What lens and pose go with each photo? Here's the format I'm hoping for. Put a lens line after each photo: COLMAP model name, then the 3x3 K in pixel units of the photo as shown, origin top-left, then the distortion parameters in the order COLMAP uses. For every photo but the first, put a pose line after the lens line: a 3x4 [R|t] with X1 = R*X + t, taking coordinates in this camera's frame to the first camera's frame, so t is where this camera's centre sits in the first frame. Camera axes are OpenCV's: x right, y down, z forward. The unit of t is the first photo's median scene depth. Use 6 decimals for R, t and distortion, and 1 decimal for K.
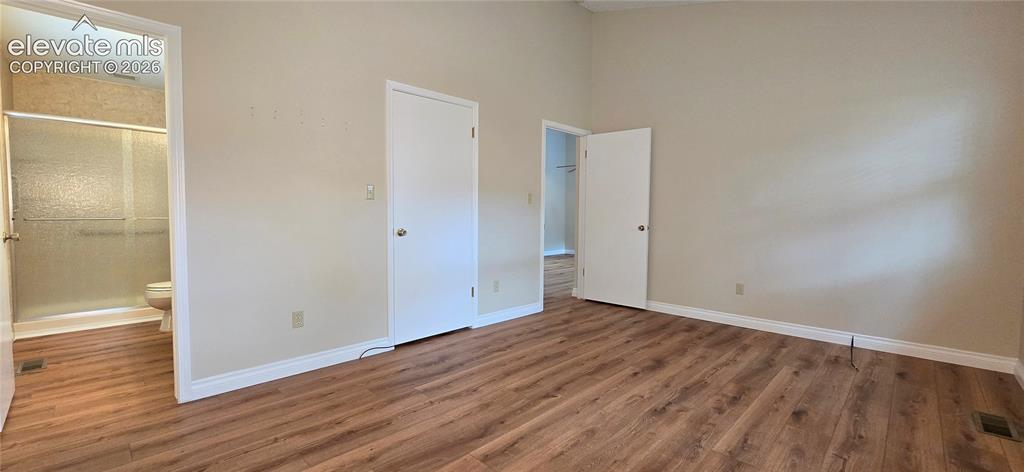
lens RADIAL K [[418.3, 0, 517.7], [0, 418.3, 228.9], [0, 0, 1]] dist [-0.002683, 0.003755]
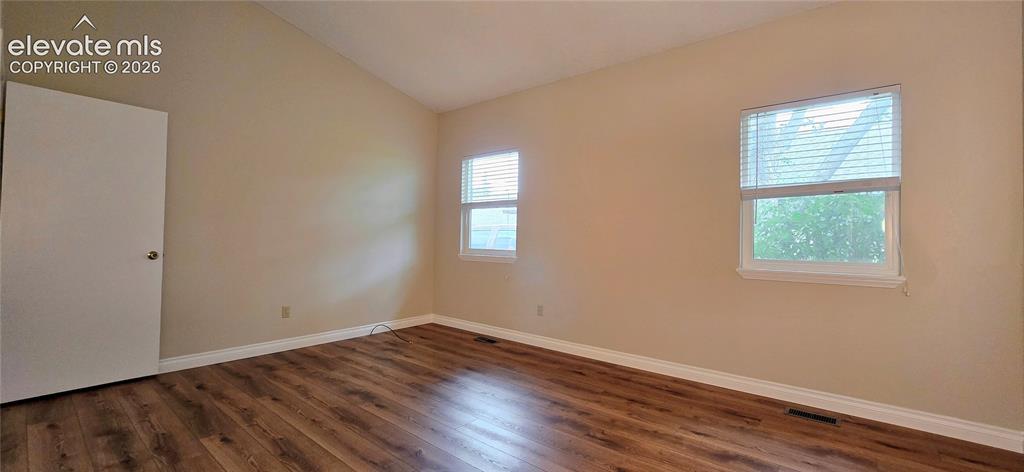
lens RADIAL K [[418.3, 0, 517.7], [0, 418.3, 228.9], [0, 0, 1]] dist [-0.002683, 0.003755]
pose [[-0.065812, 0.014420, 0.997728, -0.654122], [0.030433, 0.999459, -0.012437, -0.028781], [-0.997368, 0.029545, -0.066215, 0.709449]]
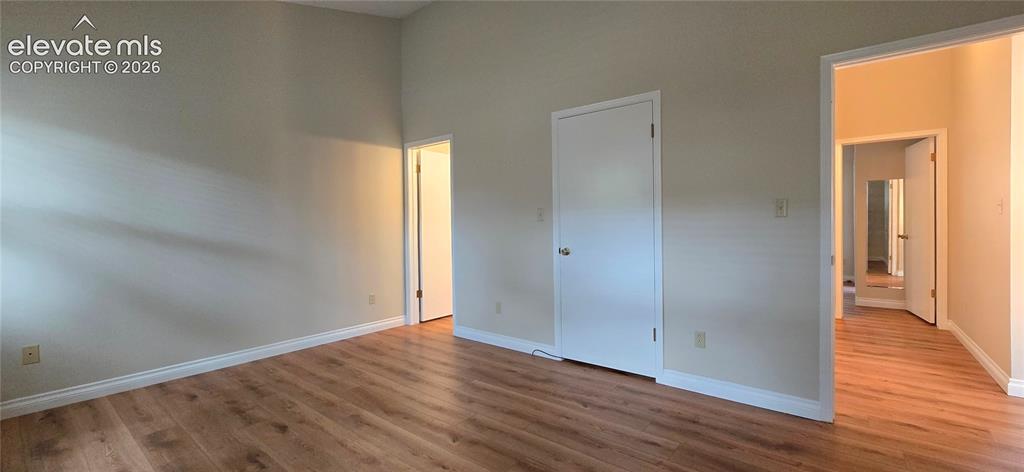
lens RADIAL K [[418.3, 0, 517.7], [0, 418.3, 228.9], [0, 0, 1]] dist [-0.002683, 0.003755]
pose [[0.084988, 0.002554, -0.996379, 0.834973], [-0.029562, 0.999563, 0.000041, -0.048326], [0.995943, 0.029452, 0.085026, 0.879333]]
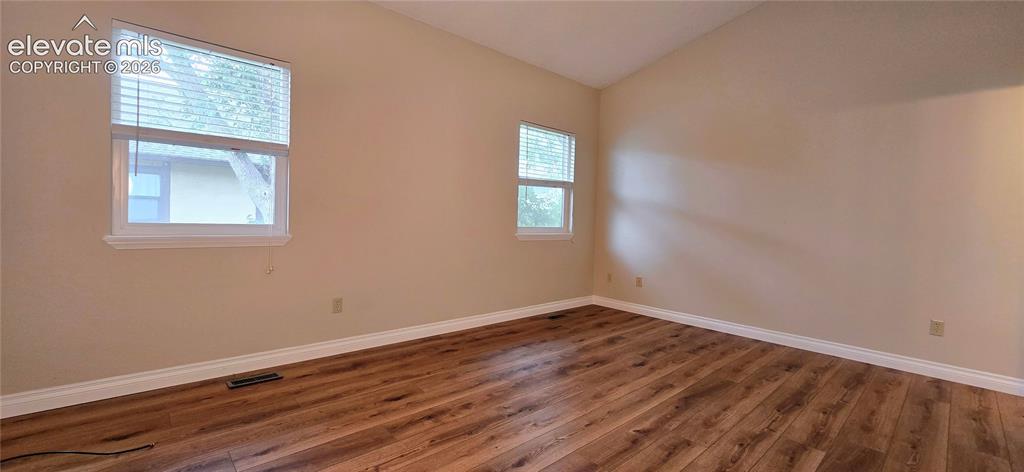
lens RADIAL K [[418.3, 0, 517.7], [0, 418.3, 228.9], [0, 0, 1]] dist [-0.002683, 0.003755]
pose [[-0.997707, -0.043625, 0.051743, 0.256954], [-0.039662, 0.996373, 0.075281, -0.055074], [-0.054840, 0.073056, -0.995819, 1.542315]]
